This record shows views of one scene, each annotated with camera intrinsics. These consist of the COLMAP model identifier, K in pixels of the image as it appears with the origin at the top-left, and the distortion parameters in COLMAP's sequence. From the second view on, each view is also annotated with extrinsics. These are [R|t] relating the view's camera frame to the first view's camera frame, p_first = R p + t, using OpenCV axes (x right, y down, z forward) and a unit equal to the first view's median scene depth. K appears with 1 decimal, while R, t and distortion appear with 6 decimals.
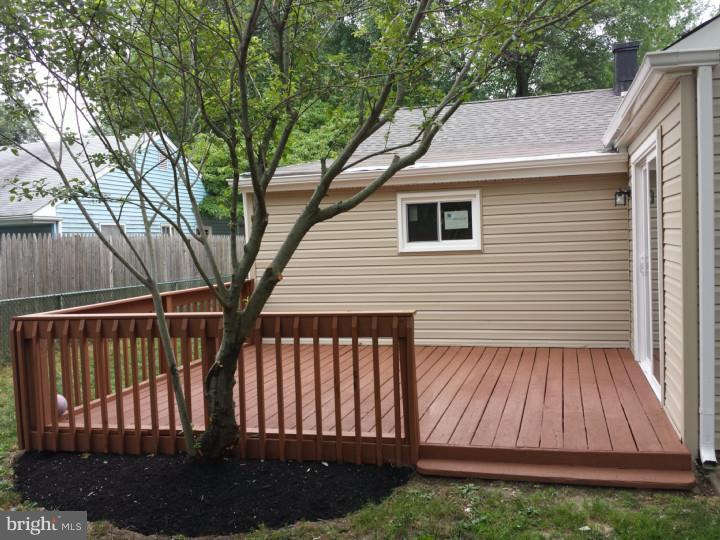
lens RADIAL K [[668.2, 0, 360.5], [0, 668.2, 266.2], [0, 0, 1]] dist [0.033889, 0.000000]
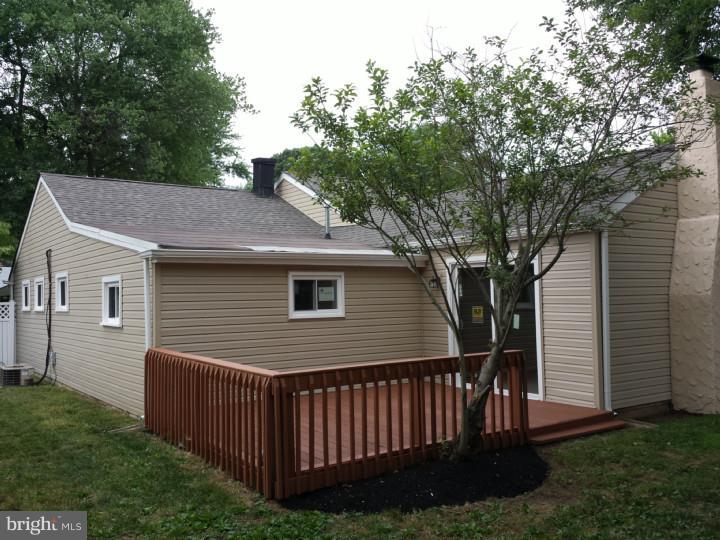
lens RADIAL K [[668.2, 0, 360.3], [0, 668.2, 269.6], [0, 0, 1]] dist [0.033889, 0.000000]
pose [[0.618908, 0.056497, 0.783429, -0.843598], [0.030280, 0.994952, -0.095672, 0.010779], [-0.784880, 0.082934, 0.614073, 0.138539]]
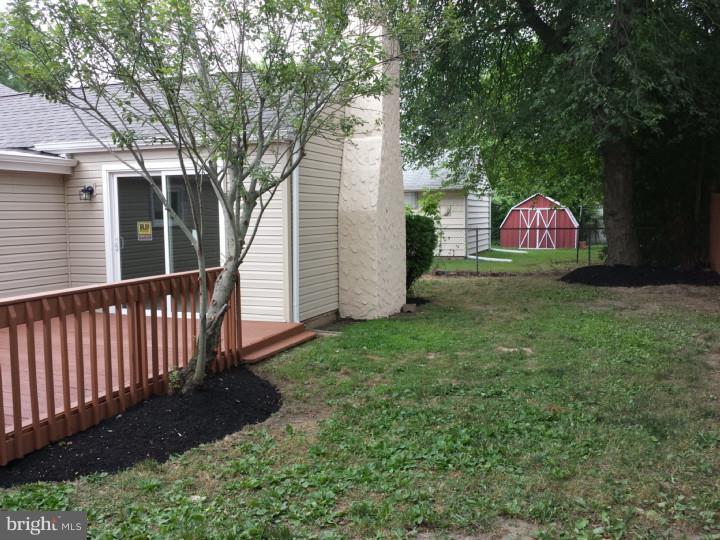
lens RADIAL K [[668.2, 0, 361.0], [0, 668.2, 274.7], [0, 0, 1]] dist [0.033889, 0.000000]
pose [[0.071523, -0.055022, 0.995920, -0.812211], [0.050099, 0.997415, 0.051507, 0.015122], [-0.996180, 0.046211, 0.074094, 0.313679]]
